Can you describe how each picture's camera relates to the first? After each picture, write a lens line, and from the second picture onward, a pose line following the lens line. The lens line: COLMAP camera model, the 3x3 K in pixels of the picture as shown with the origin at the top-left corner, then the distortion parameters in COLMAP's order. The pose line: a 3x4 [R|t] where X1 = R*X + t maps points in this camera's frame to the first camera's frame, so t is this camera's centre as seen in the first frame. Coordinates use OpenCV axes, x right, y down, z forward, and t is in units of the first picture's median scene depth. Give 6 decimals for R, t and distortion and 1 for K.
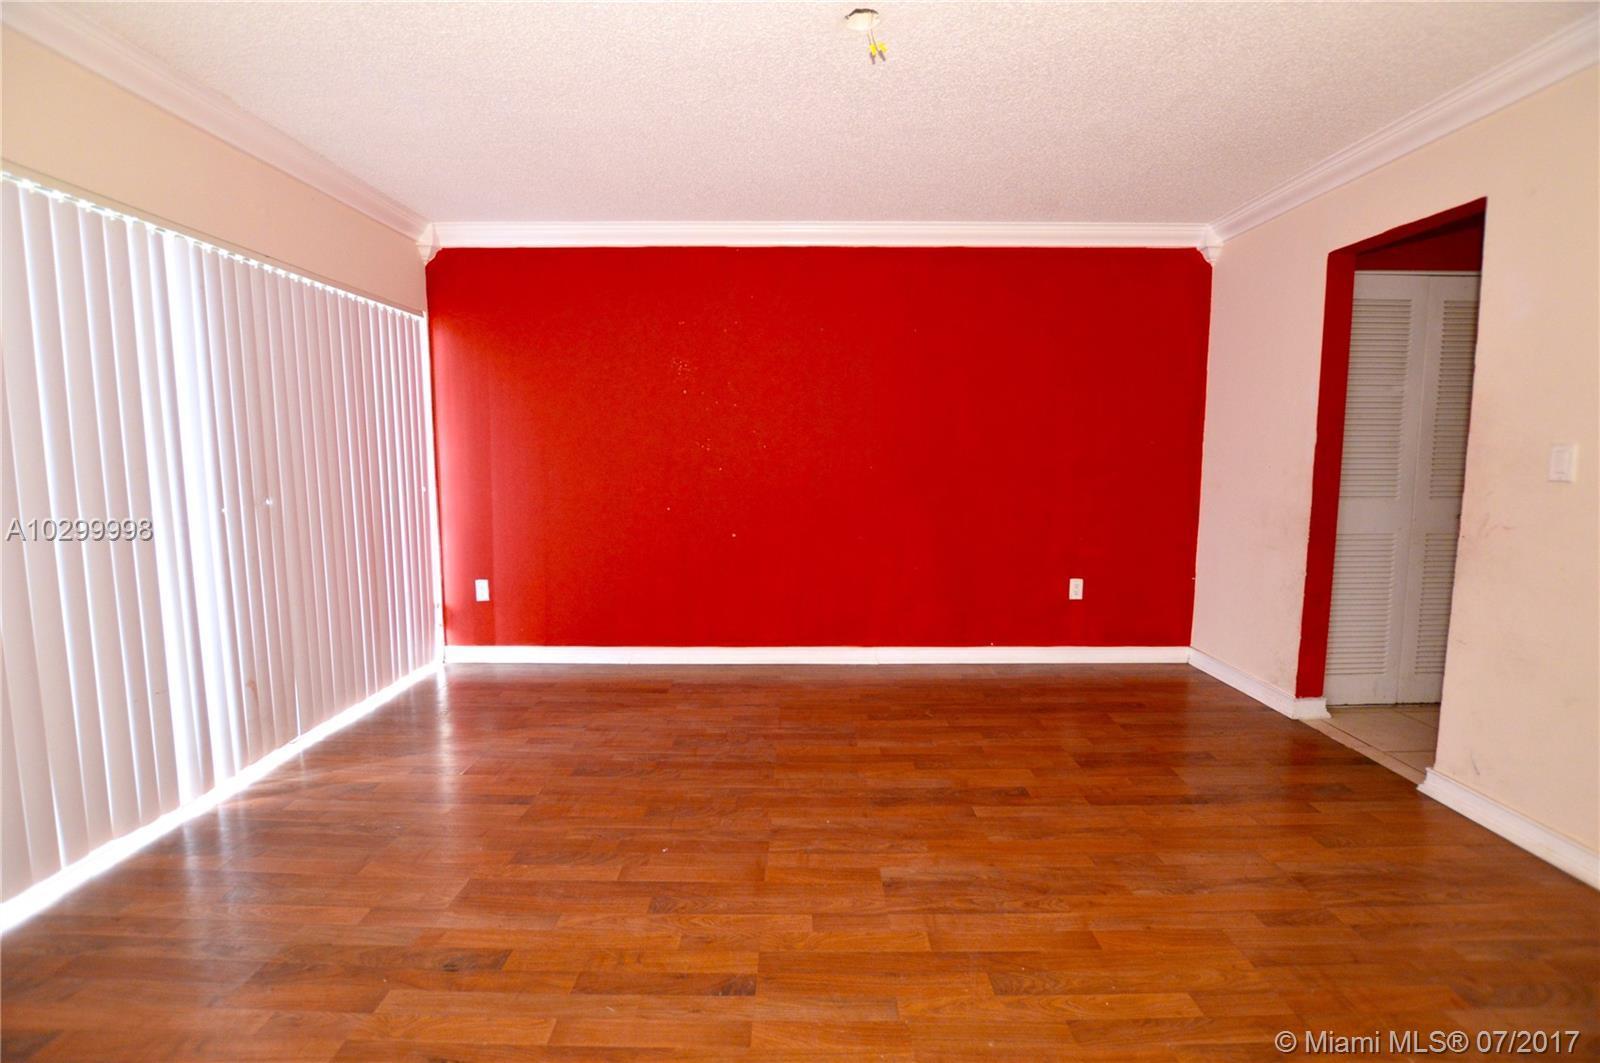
lens RADIAL K [[718.3, 0, 799.2], [0, 718.3, 527.3], [0, 0, 1]] dist [-0.023230, -0.000239]
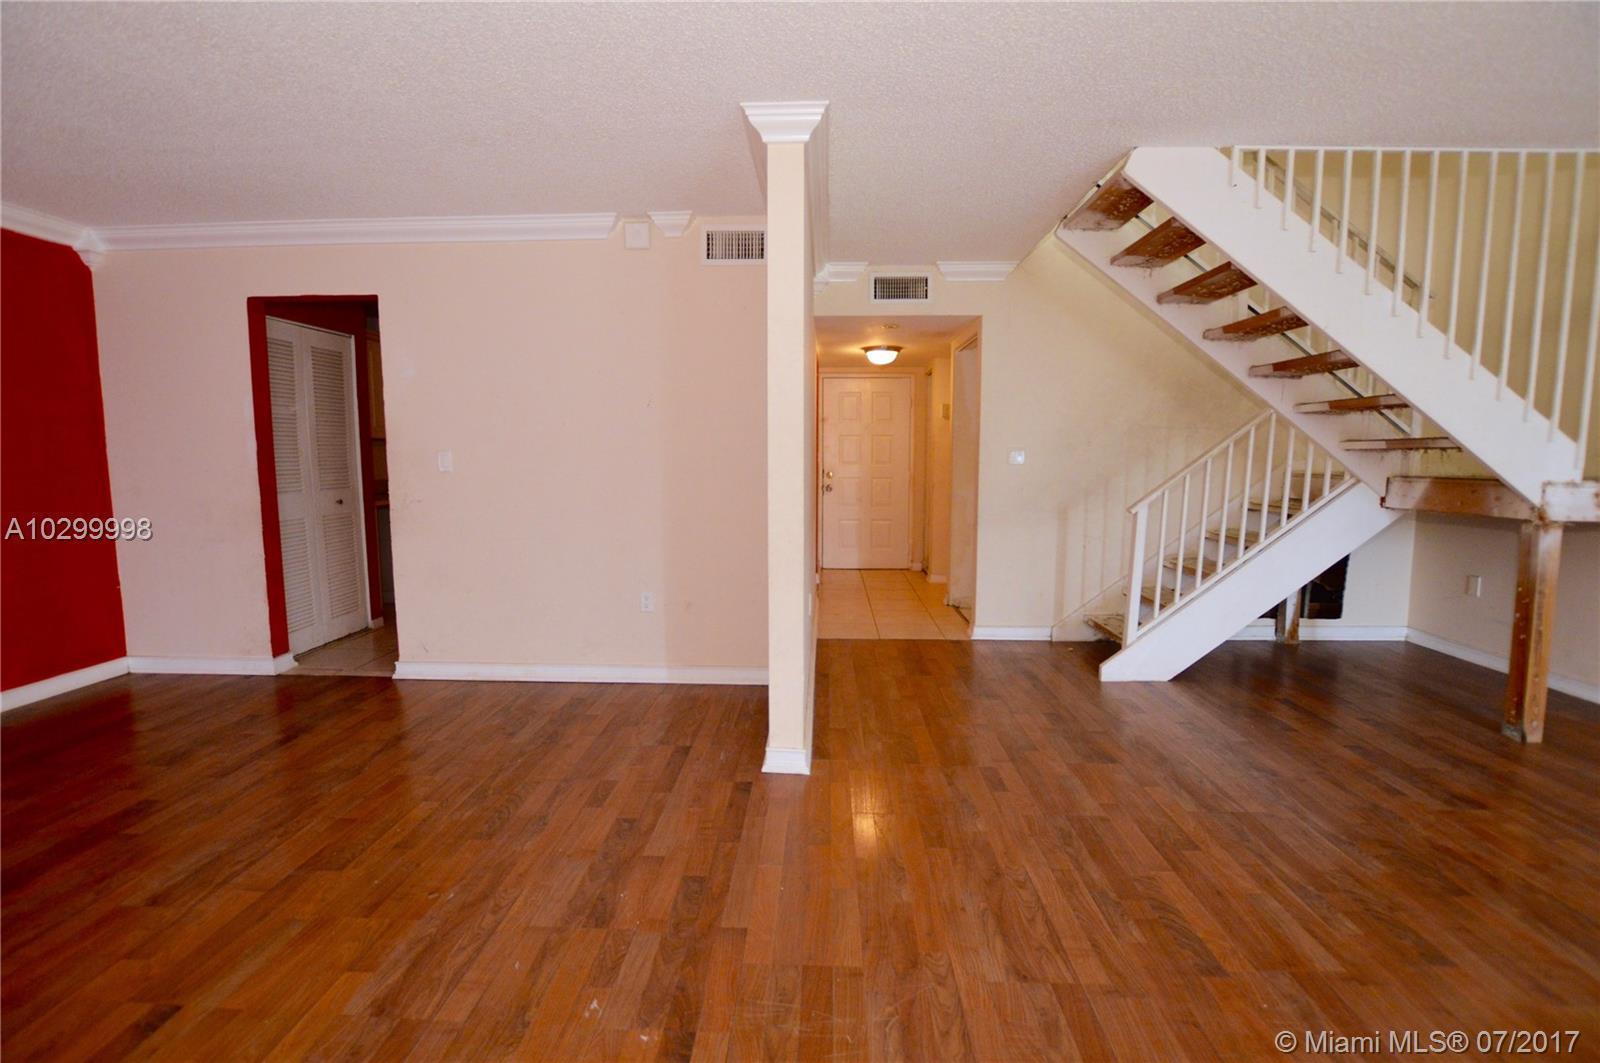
lens RADIAL K [[718.3, 0, 800.1], [0, 718.3, 533.9], [0, 0, 1]] dist [-0.023230, -0.000239]
pose [[0.035722, -0.107754, 0.993536, -0.473294], [0.107691, 0.988796, 0.103368, 0.000227], [-0.993542, 0.103302, 0.046926, 0.017351]]
